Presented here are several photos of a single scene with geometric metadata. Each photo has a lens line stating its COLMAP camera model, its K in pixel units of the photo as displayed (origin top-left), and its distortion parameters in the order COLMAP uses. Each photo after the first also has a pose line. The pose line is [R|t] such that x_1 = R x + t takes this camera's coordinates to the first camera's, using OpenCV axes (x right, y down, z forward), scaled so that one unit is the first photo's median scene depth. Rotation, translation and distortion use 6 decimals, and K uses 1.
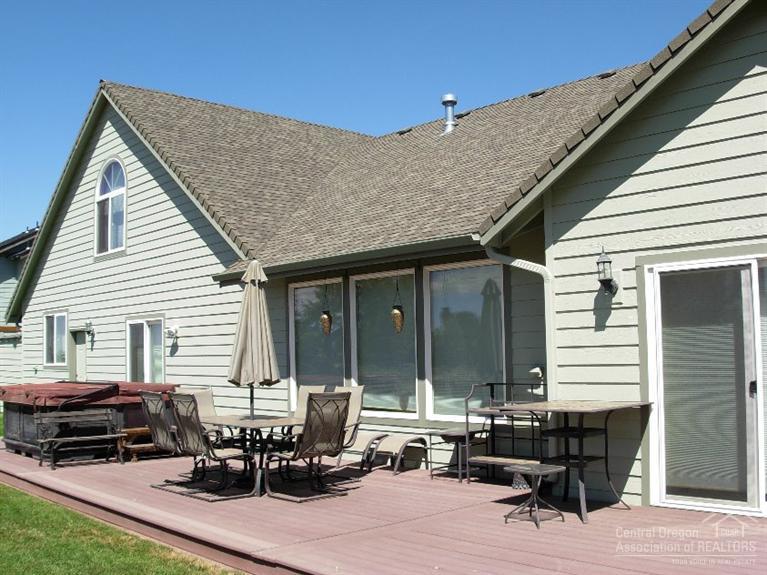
lens RADIAL K [[849.0, 0, 382.9], [0, 849.0, 289.5], [0, 0, 1]] dist [-0.012361, 0.000000]
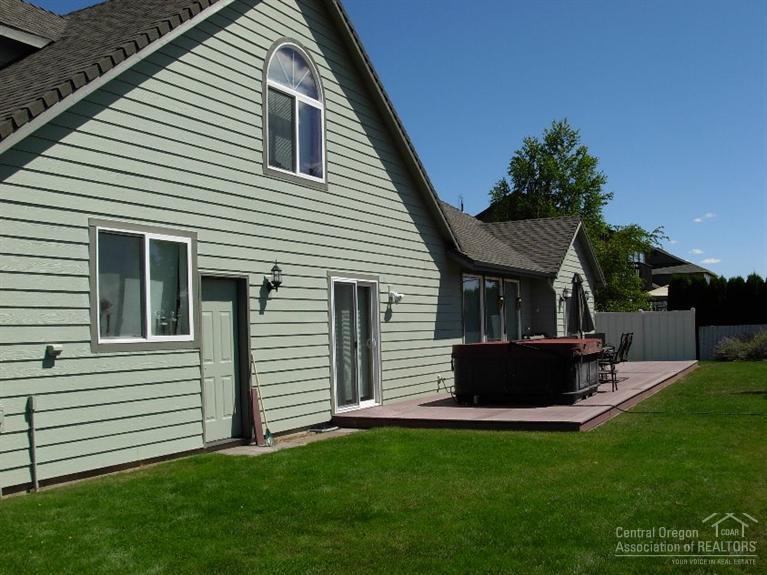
lens RADIAL K [[849.0, 0, 382.8], [0, 849.0, 287.4], [0, 0, 1]] dist [-0.012361, 0.000000]
pose [[-0.402481, 0.068503, 0.912862, -1.119162], [-0.035794, 0.995256, -0.090467, 0.124905], [-0.914728, -0.069086, -0.398120, 1.369812]]
